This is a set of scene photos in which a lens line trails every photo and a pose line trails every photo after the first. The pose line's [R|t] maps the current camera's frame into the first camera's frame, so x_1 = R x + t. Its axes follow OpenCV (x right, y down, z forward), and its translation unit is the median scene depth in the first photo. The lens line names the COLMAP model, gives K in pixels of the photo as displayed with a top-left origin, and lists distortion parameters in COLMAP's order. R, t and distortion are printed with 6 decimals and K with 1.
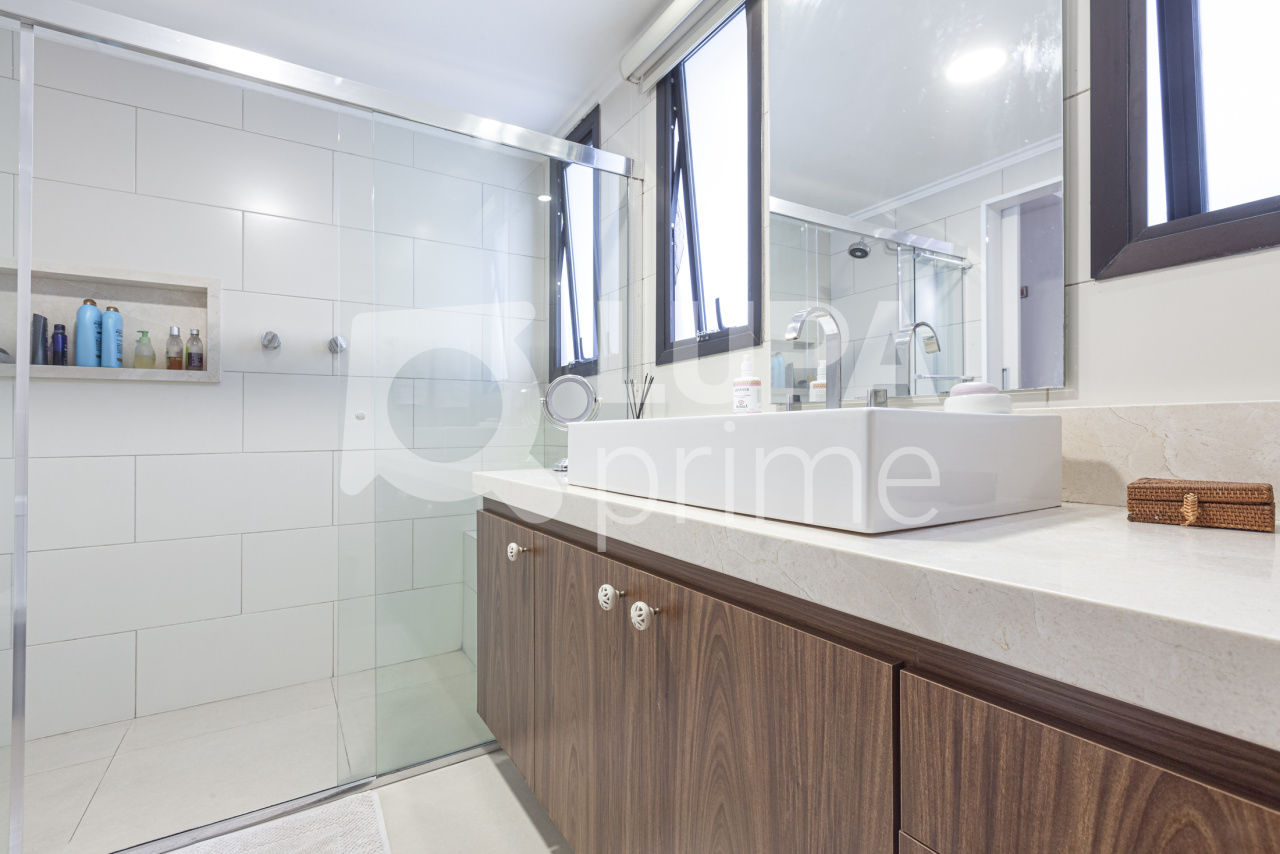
lens RADIAL K [[584.2, 0, 630.0], [0, 584.2, 422.6], [0, 0, 1]] dist [0.005310, -0.001814]
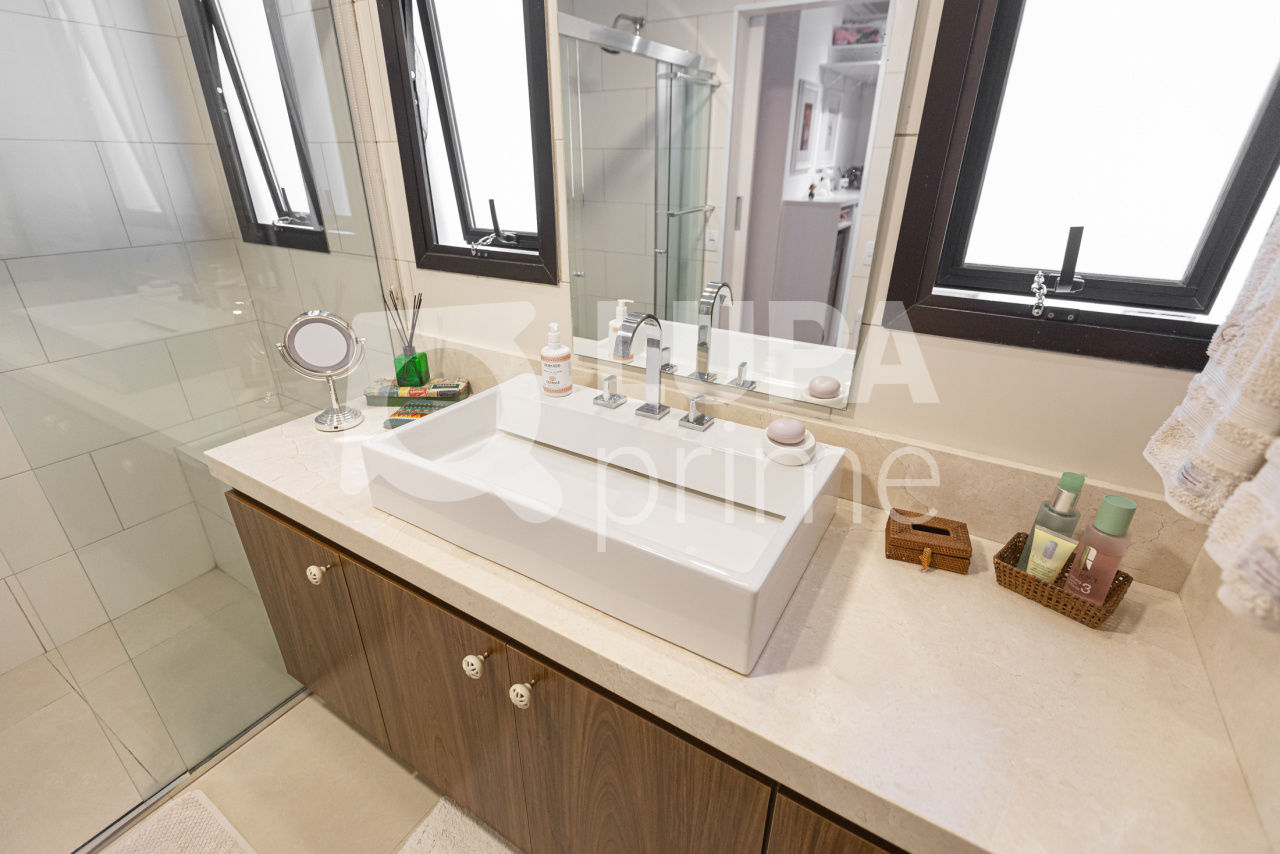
lens RADIAL K [[584.2, 0, 631.8], [0, 584.2, 418.0], [0, 0, 1]] dist [0.005310, -0.001814]
pose [[0.890833, -0.188373, 0.413438, -0.084633], [-0.010302, 0.901387, 0.432892, -0.339868], [-0.454213, -0.389894, 0.801045, 0.147791]]
